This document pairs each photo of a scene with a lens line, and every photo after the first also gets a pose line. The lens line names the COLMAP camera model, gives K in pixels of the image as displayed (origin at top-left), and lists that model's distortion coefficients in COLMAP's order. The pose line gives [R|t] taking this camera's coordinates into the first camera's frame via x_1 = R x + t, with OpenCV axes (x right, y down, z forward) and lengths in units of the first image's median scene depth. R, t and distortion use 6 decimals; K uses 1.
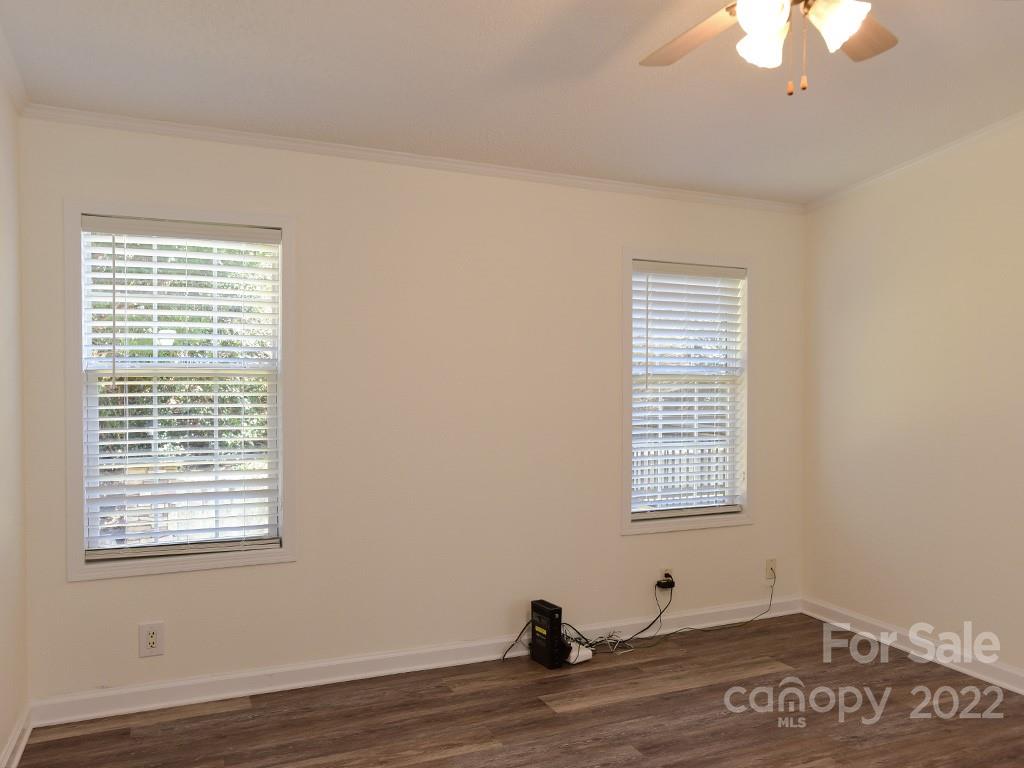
lens RADIAL K [[787.8, 0, 554.4], [0, 787.8, 386.0], [0, 0, 1]] dist [0.002807, 0.008426]
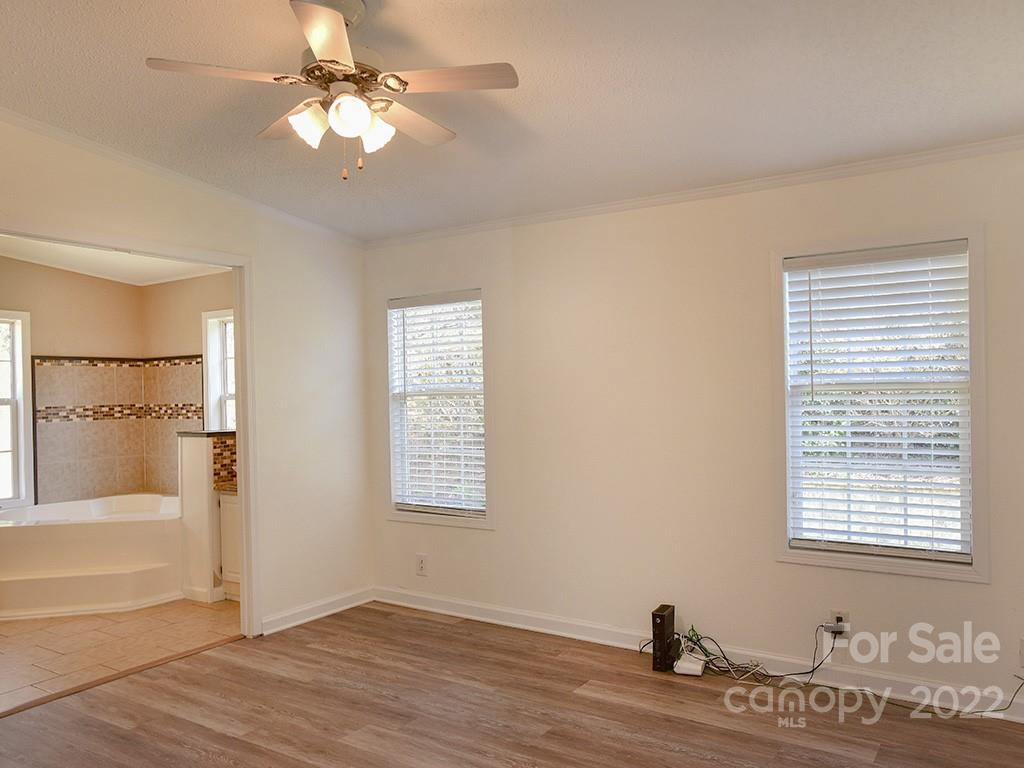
lens RADIAL K [[770.7, 0, 505.8], [0, 770.7, 395.0], [0, 0, 1]] dist [-0.032251, 0.076729]
pose [[0.527750, -0.012788, -0.849304, 0.848962], [0.014281, 0.999879, -0.006181, -0.002916], [0.849280, -0.008867, 0.527868, 0.330582]]
